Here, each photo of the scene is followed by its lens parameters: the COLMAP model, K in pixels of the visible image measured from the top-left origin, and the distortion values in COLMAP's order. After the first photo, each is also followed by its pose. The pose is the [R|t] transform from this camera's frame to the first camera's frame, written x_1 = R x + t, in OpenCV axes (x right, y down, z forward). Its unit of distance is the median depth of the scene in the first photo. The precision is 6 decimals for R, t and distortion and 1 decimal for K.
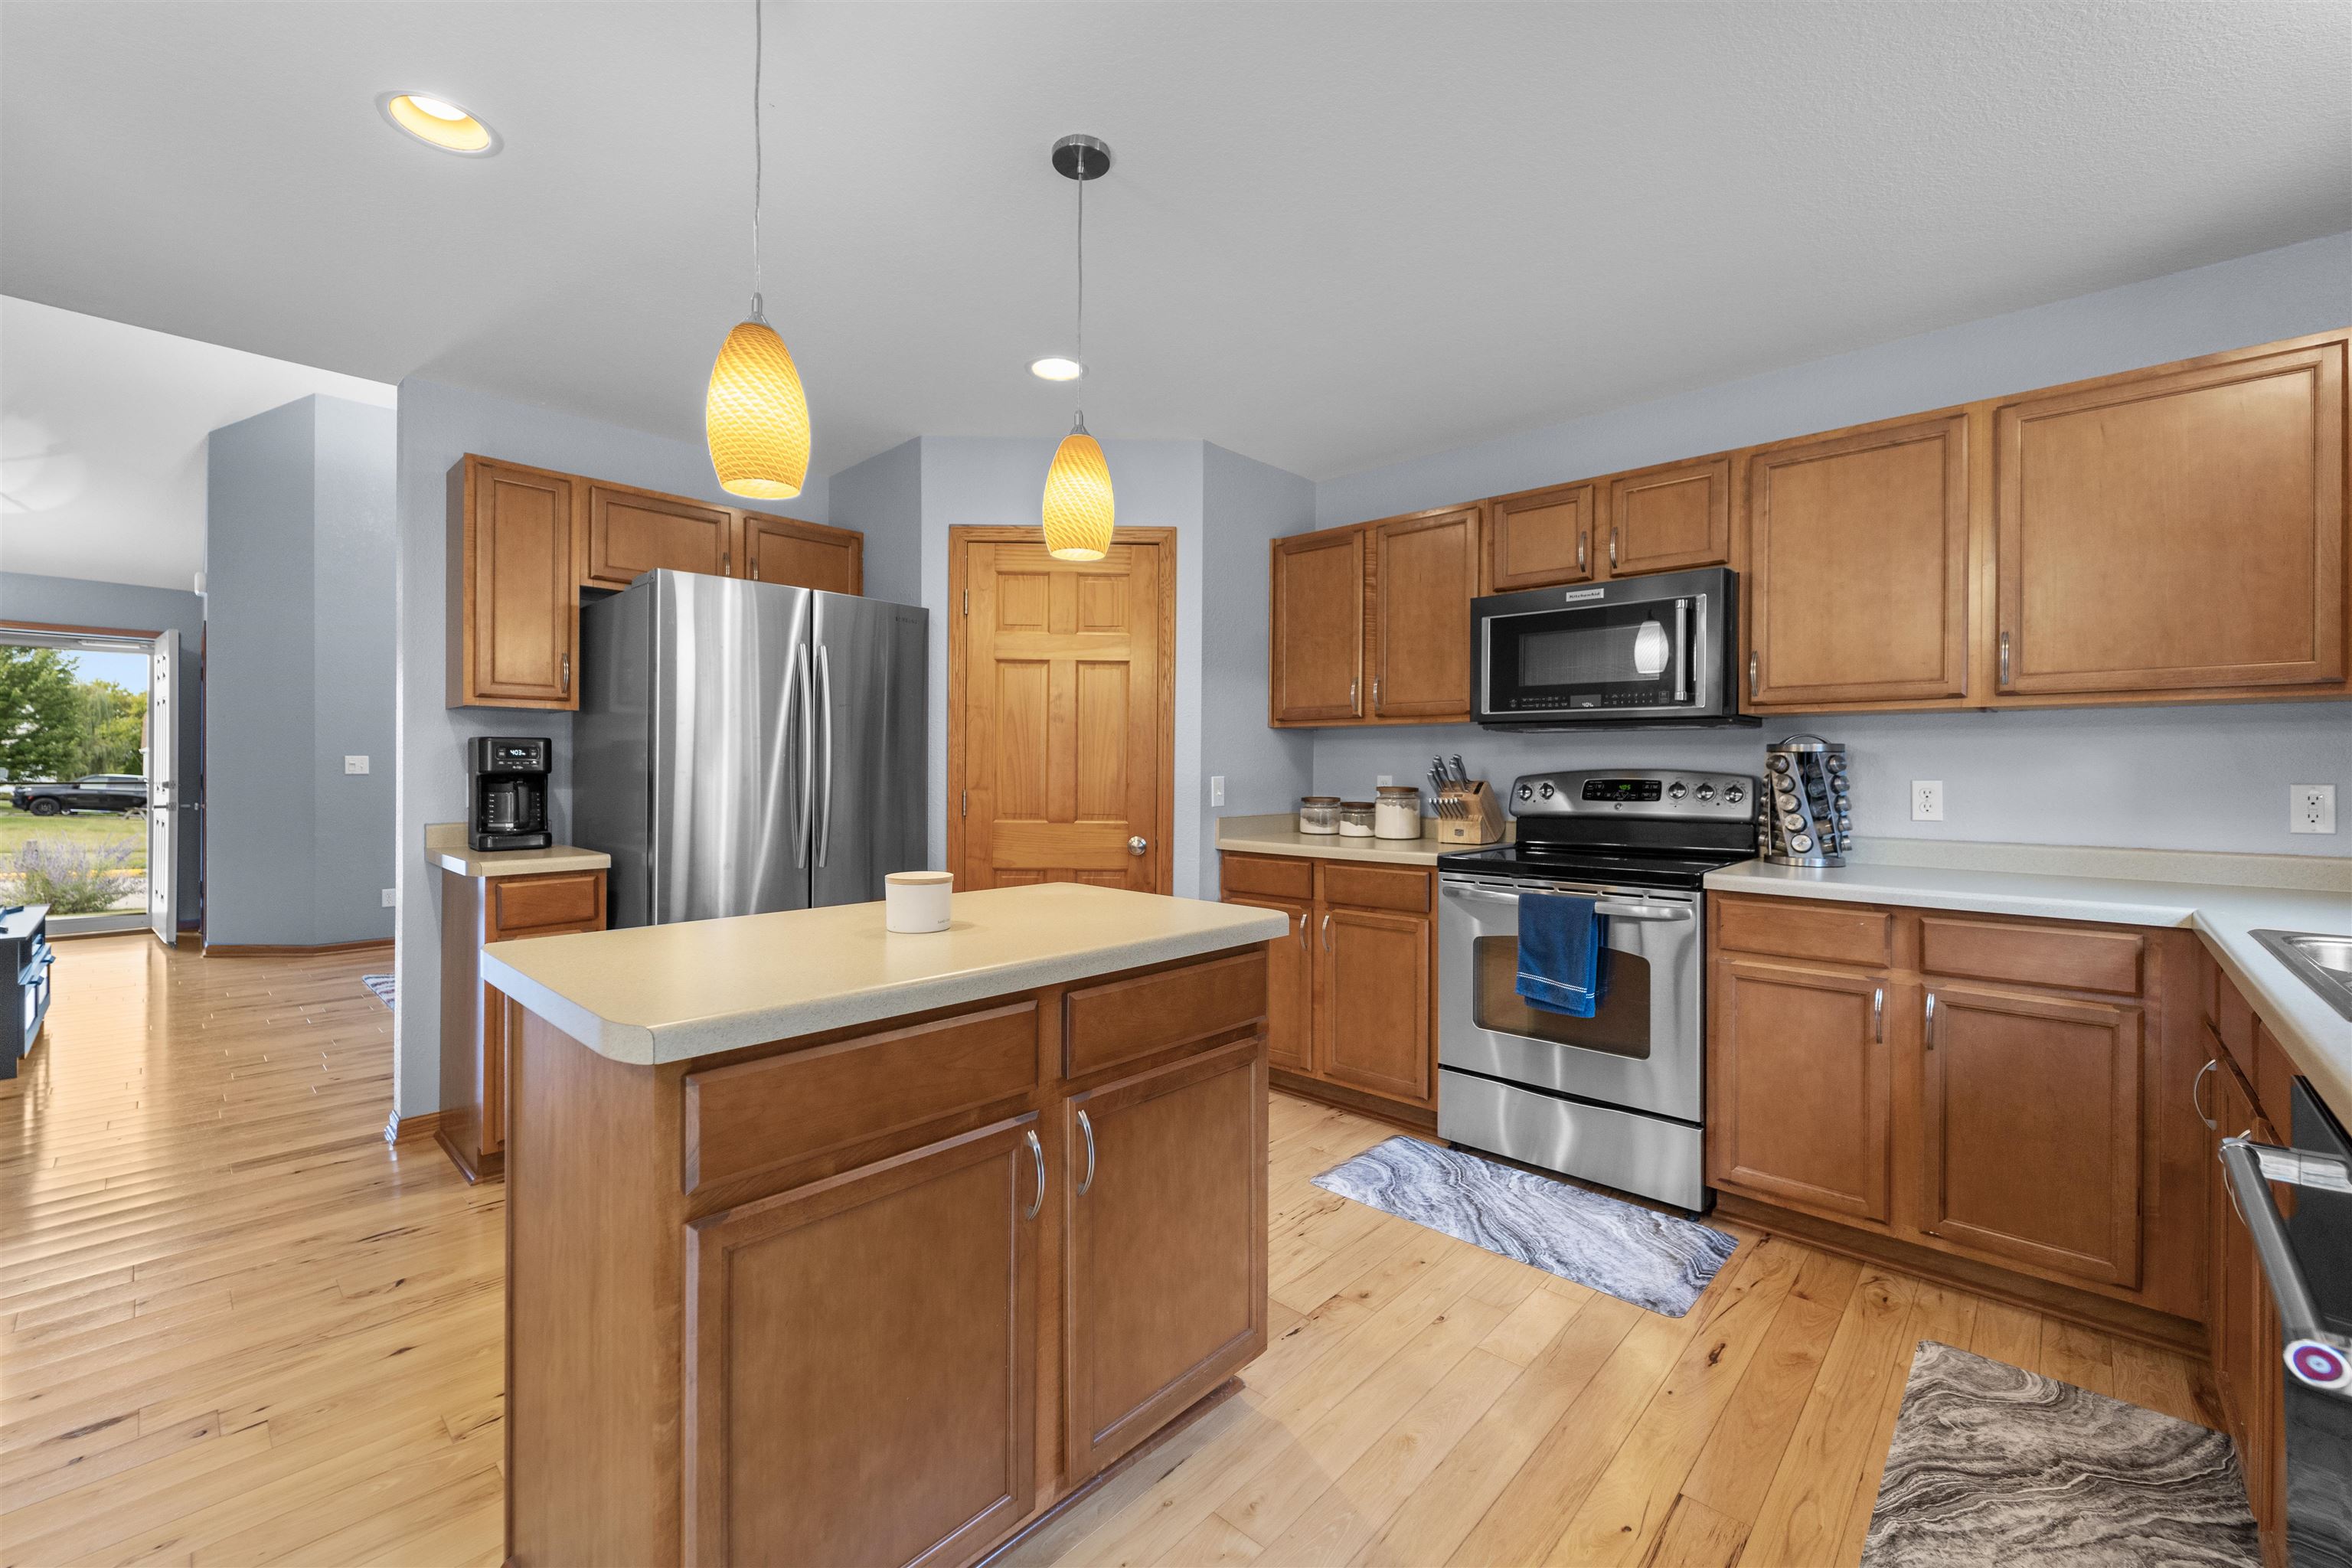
lens RADIAL K [[953.9, 0, 1188.7], [0, 953.9, 768.3], [0, 0, 1]] dist [-0.000807, -0.000249]
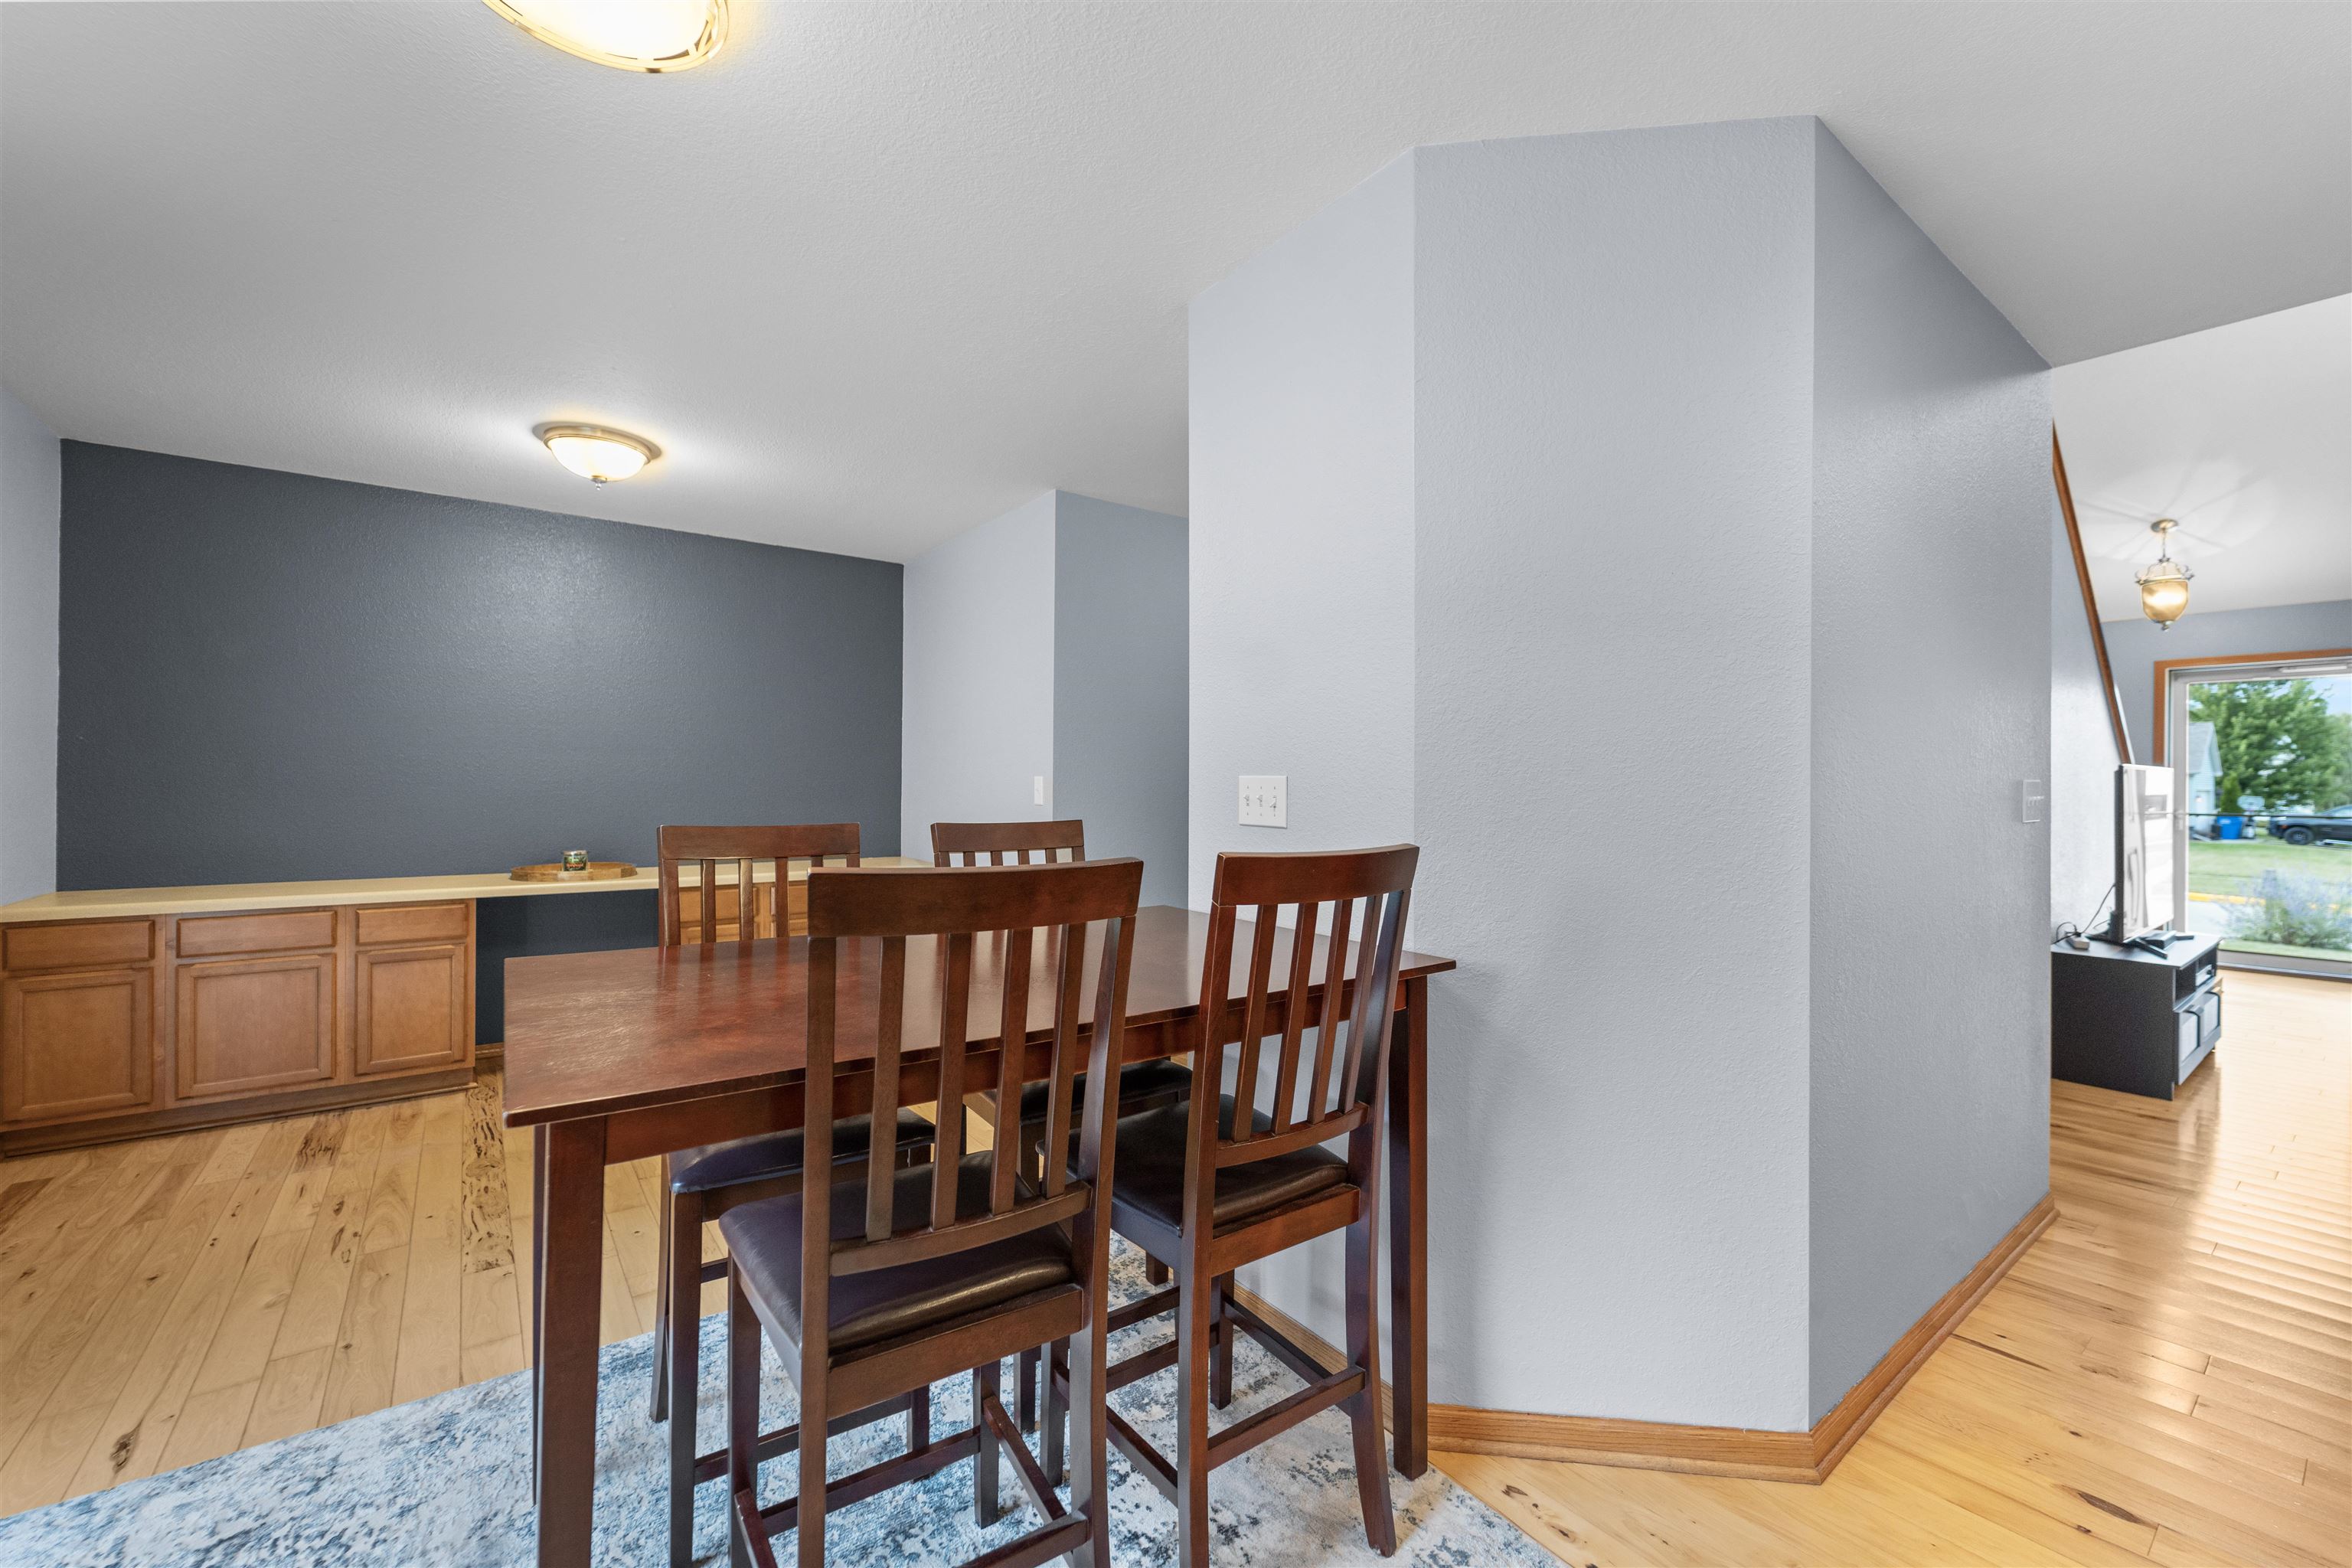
lens RADIAL K [[941.4, 0, 1176.9], [0, 941.4, 779.5], [0, 0, 1]] dist [0.001278, -0.000267]
pose [[-0.181224, -0.010652, -0.983384, -0.023420], [-0.008187, 0.999923, -0.009322, -0.004537], [0.983408, 0.006362, -0.181297, 0.101858]]
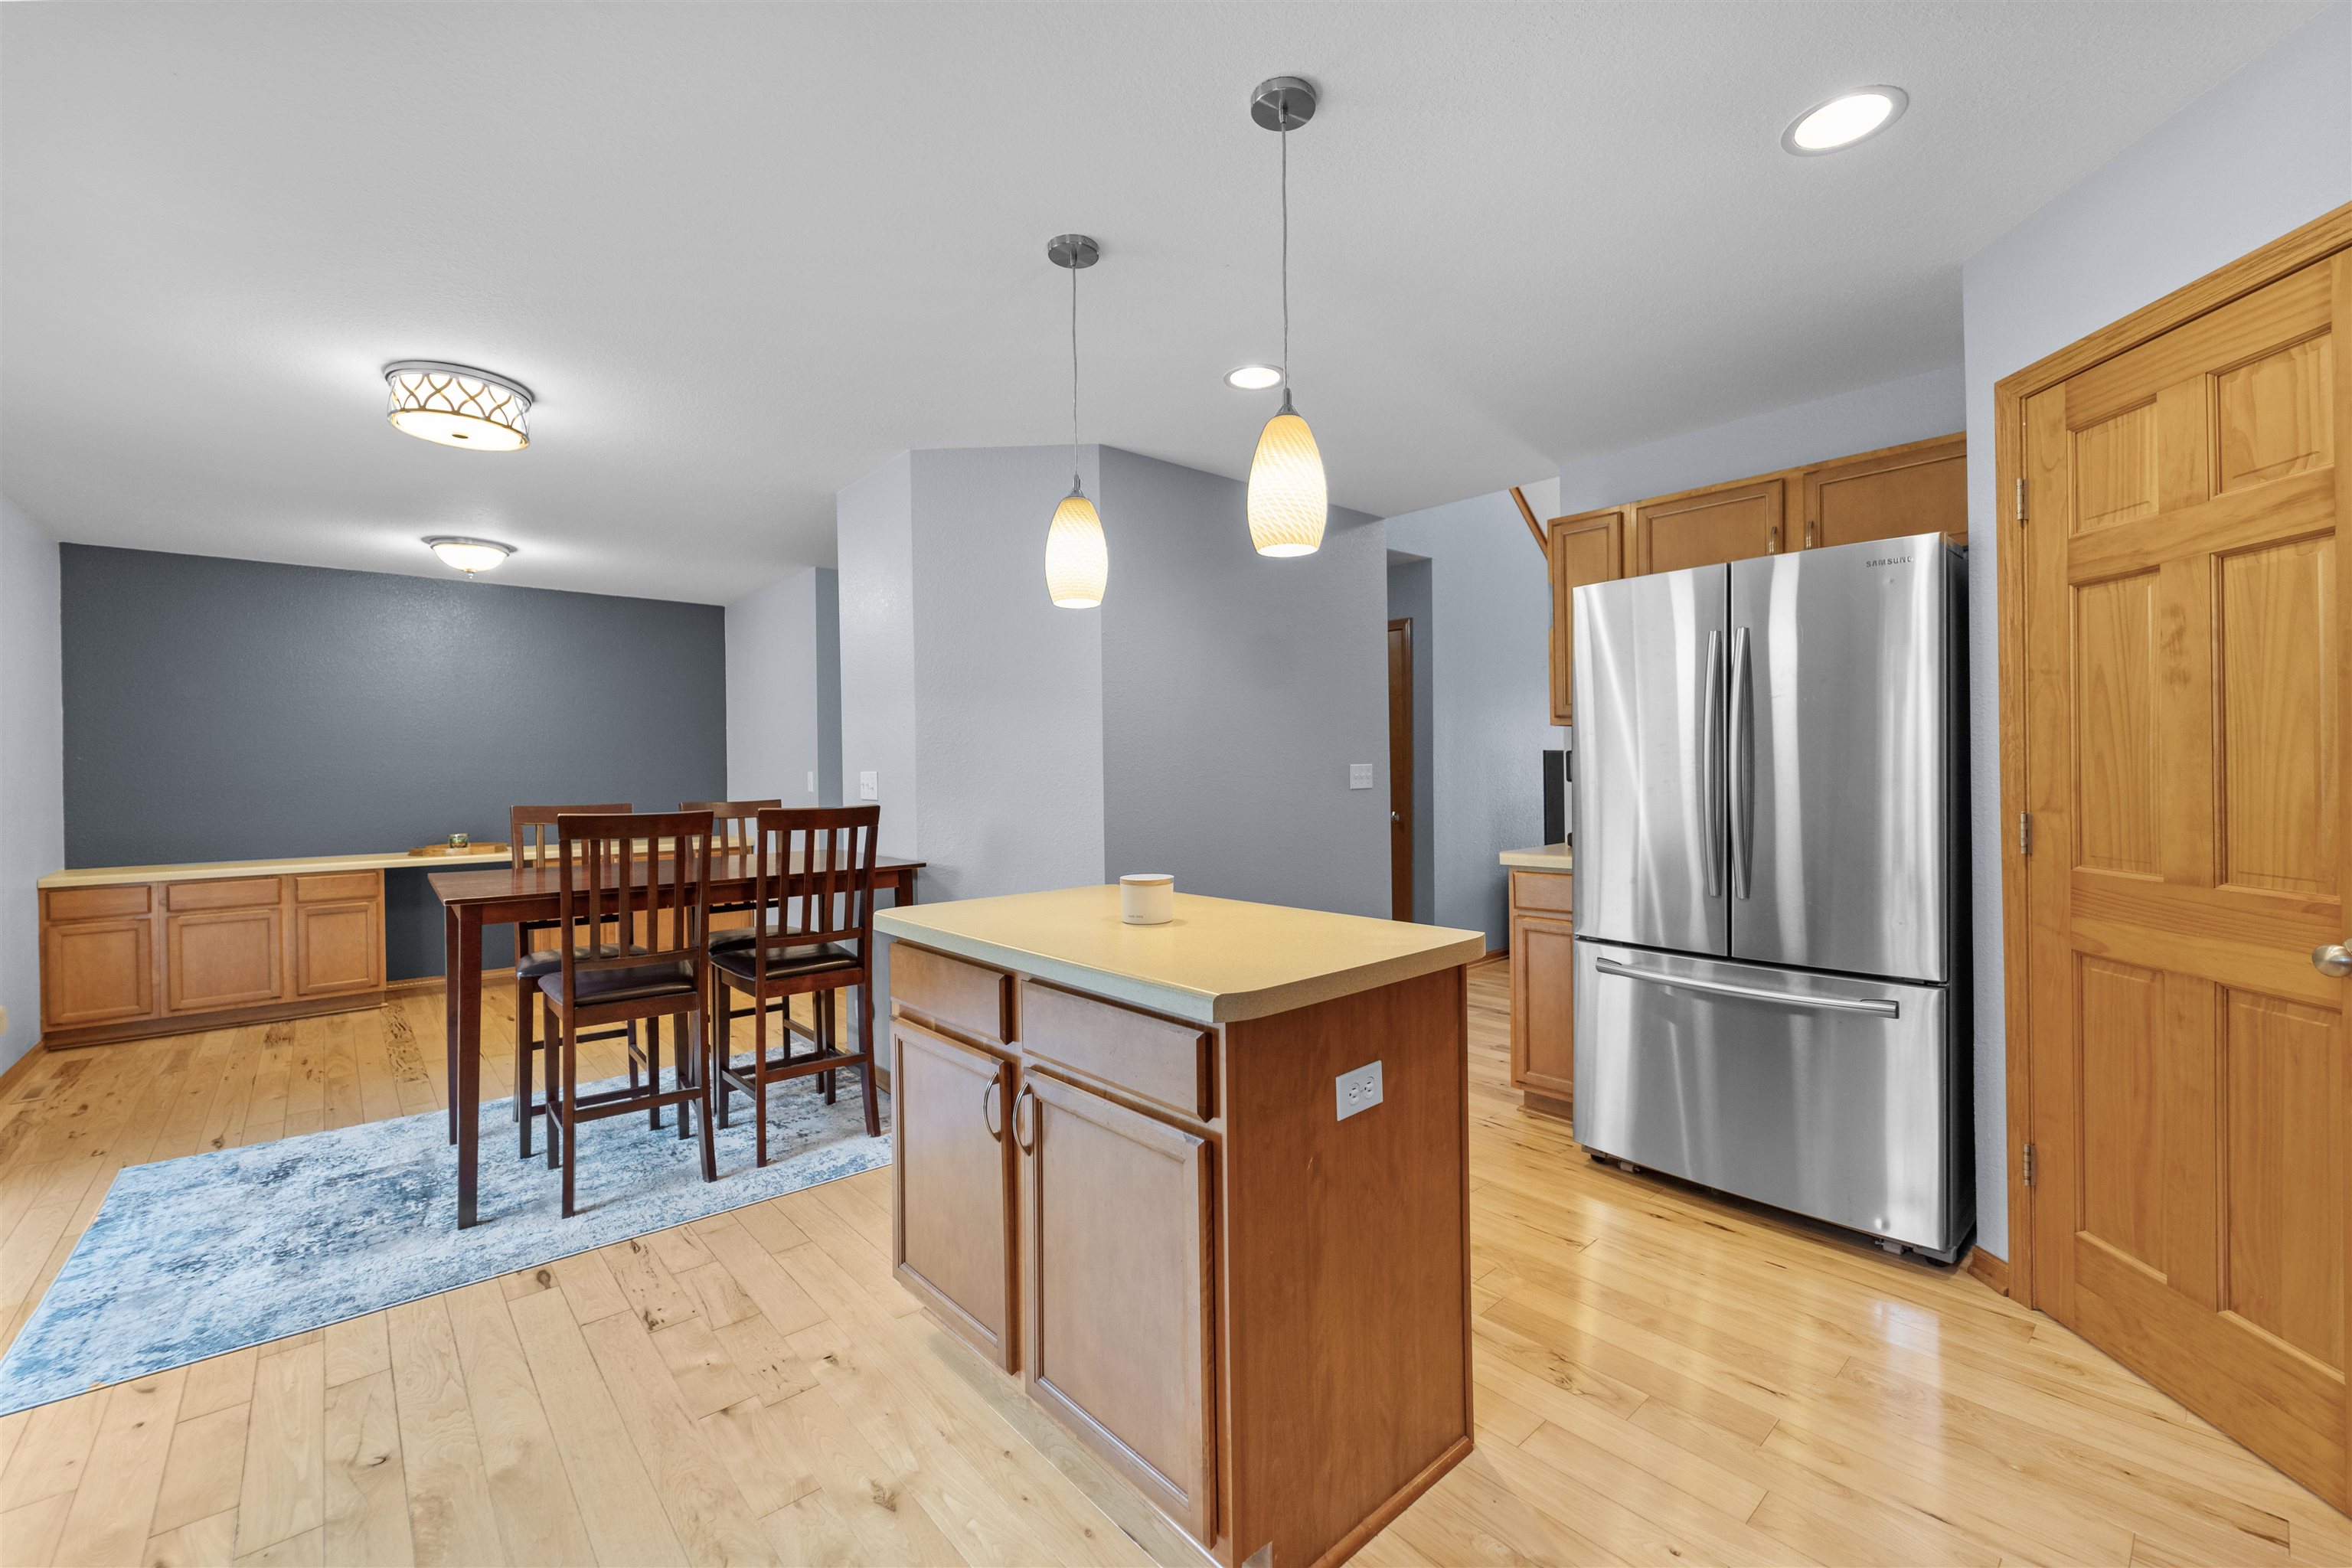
lens RADIAL K [[970.1, 0, 1186.7], [0, 970.1, 771.6], [0, 0, 1]] dist [-0.000960, -0.000260]
pose [[-0.100782, -0.002103, -0.994906, 0.361169], [0.011452, 0.999929, -0.003273, -0.005396], [0.994843, -0.011724, -0.100751, 0.449796]]
